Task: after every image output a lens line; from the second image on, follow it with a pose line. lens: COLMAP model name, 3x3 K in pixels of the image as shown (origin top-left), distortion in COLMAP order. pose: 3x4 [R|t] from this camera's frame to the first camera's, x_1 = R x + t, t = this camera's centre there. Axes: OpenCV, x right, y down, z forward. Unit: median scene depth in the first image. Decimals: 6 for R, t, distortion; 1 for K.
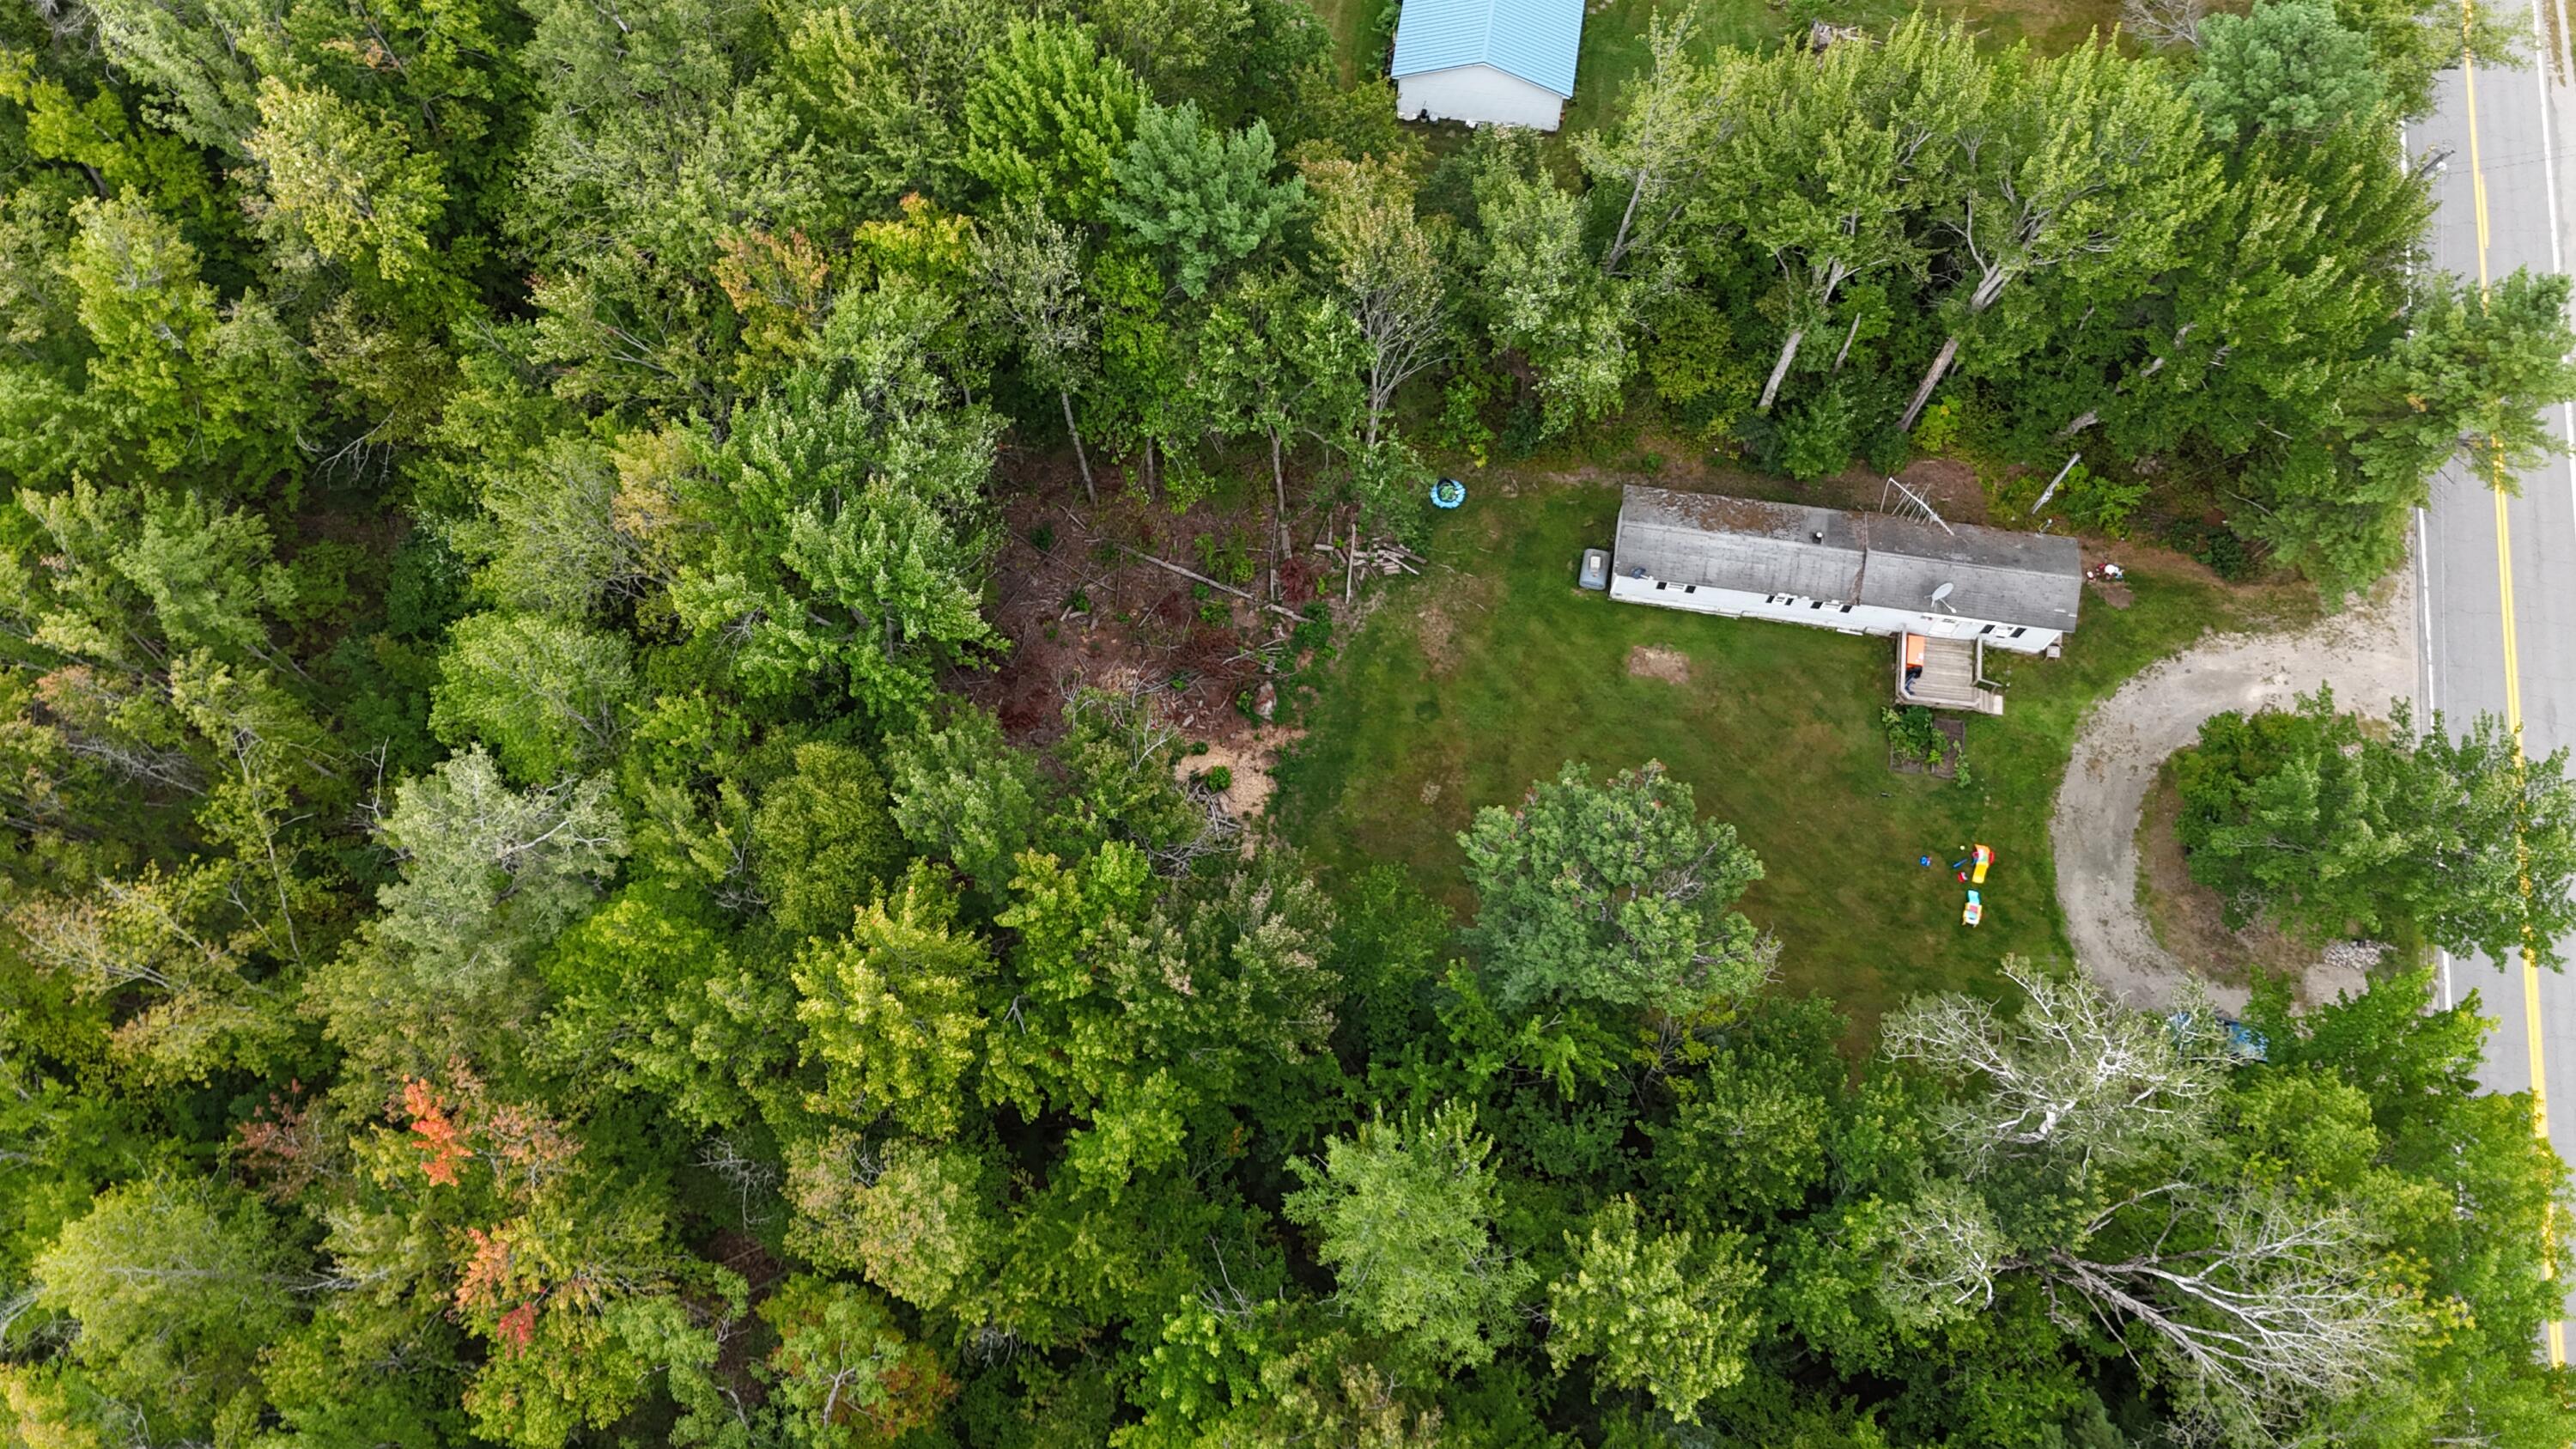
lens RADIAL K [[1882.2, 0, 1284.4], [0, 1882.2, 714.6], [0, 0, 1]] dist [0.070438, -0.064106]
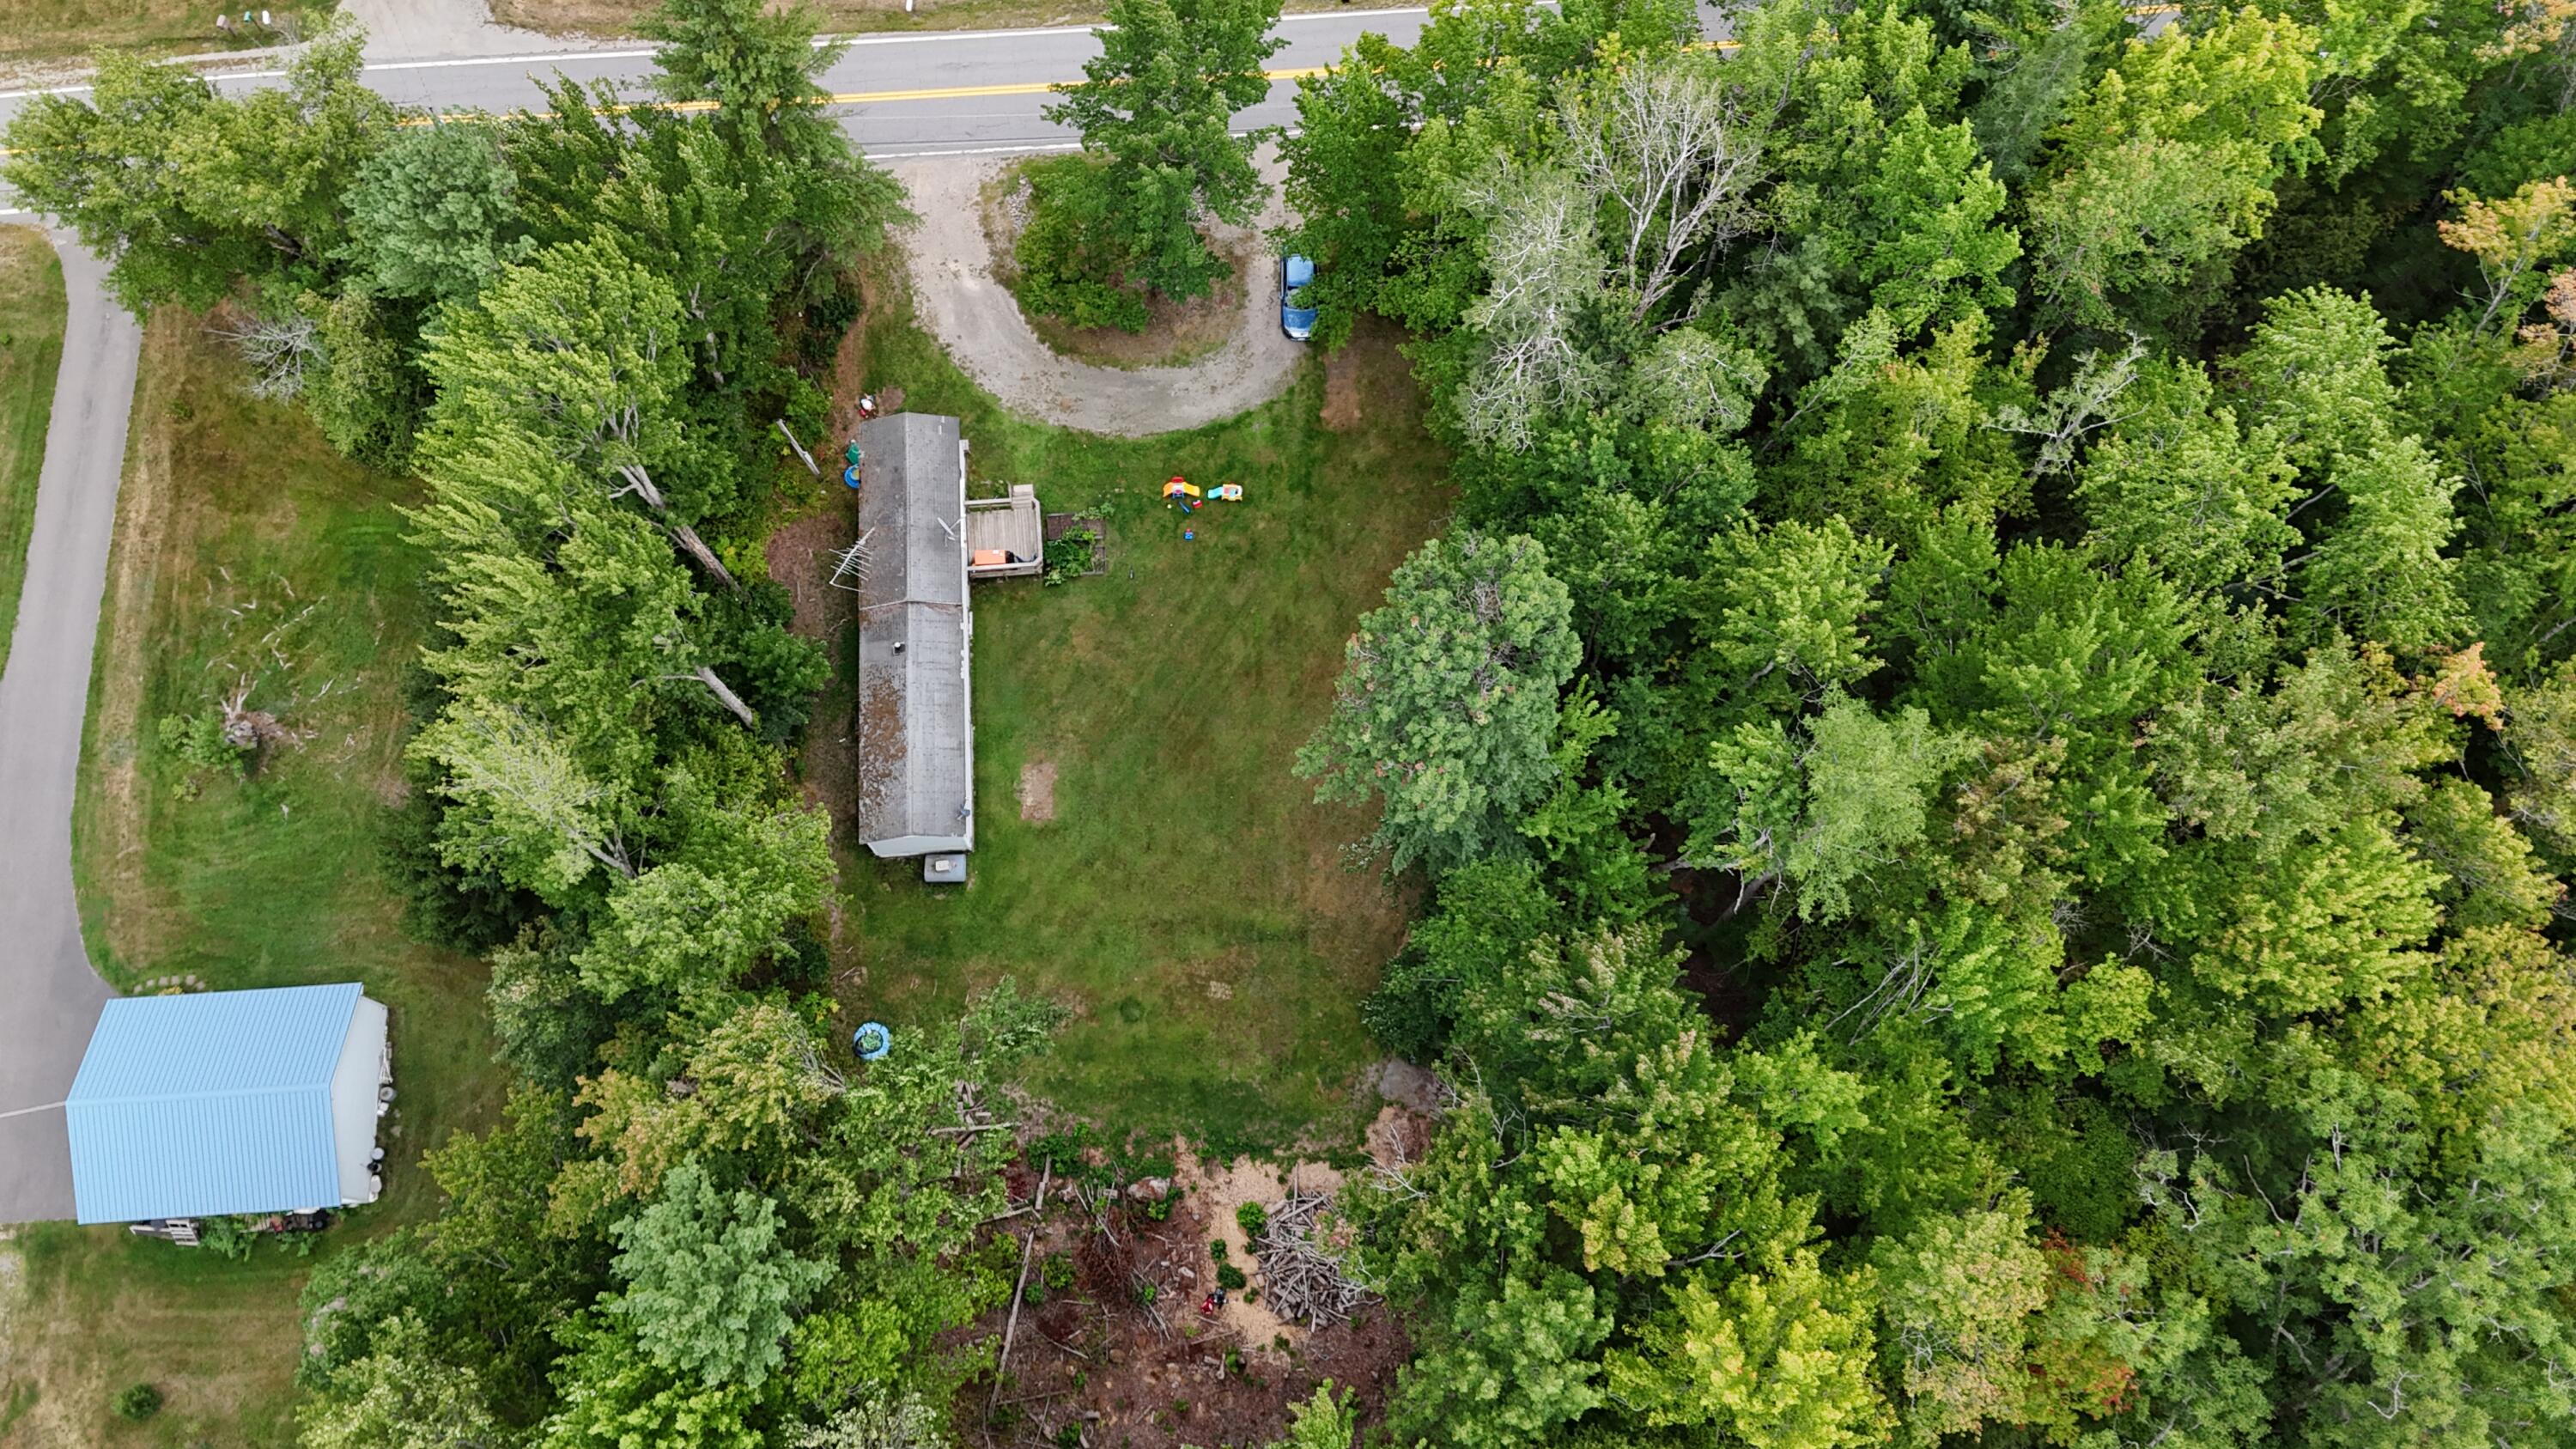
lens RADIAL K [[1882.2, 0, 1284.4], [0, 1882.2, 714.6], [0, 0, 1]] dist [0.070438, -0.064106]
pose [[-0.222476, -0.912226, 0.344017, -0.131387], [0.918356, -0.077623, 0.388069, -0.288525], [-0.327303, 0.402266, 0.855017, 0.107256]]
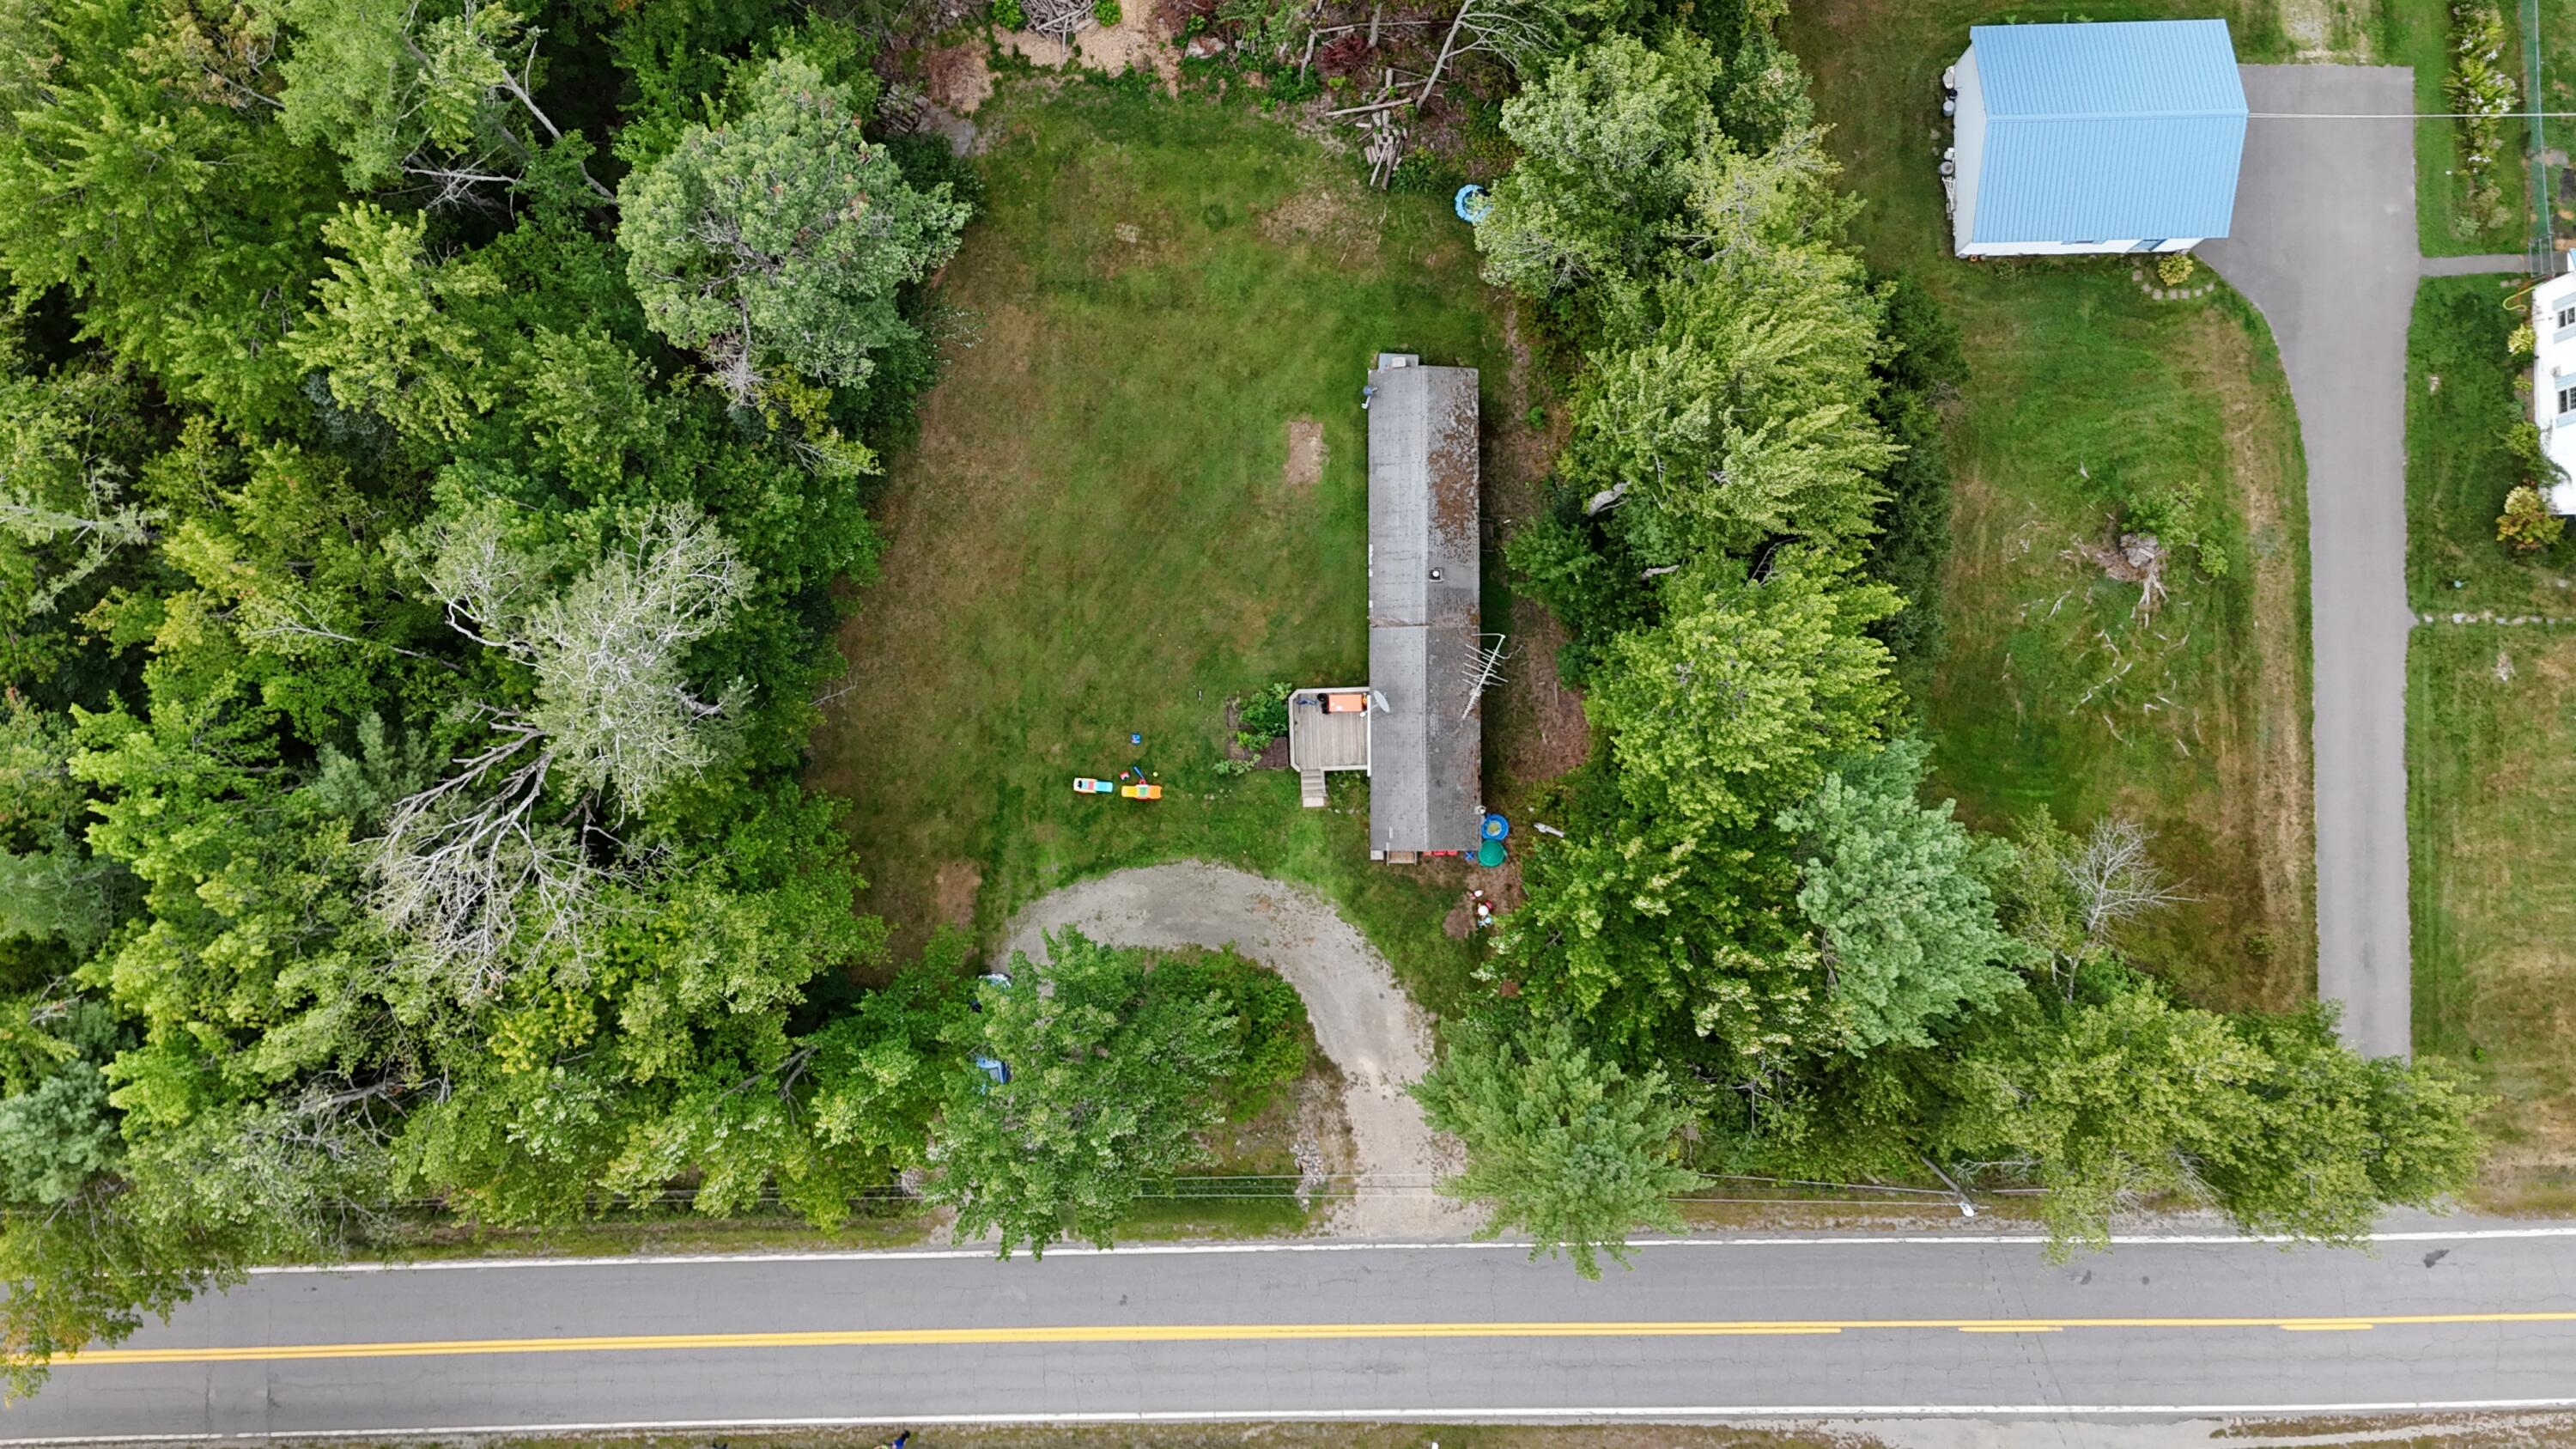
lens RADIAL K [[1882.2, 0, 1284.4], [0, 1882.2, 714.6], [0, 0, 1]] dist [0.070438, -0.064106]
pose [[0.160366, 0.987021, -0.008526, 0.339030], [-0.920493, 0.152664, 0.359703, -0.339677], [0.356336, -0.049836, 0.933028, 0.113471]]
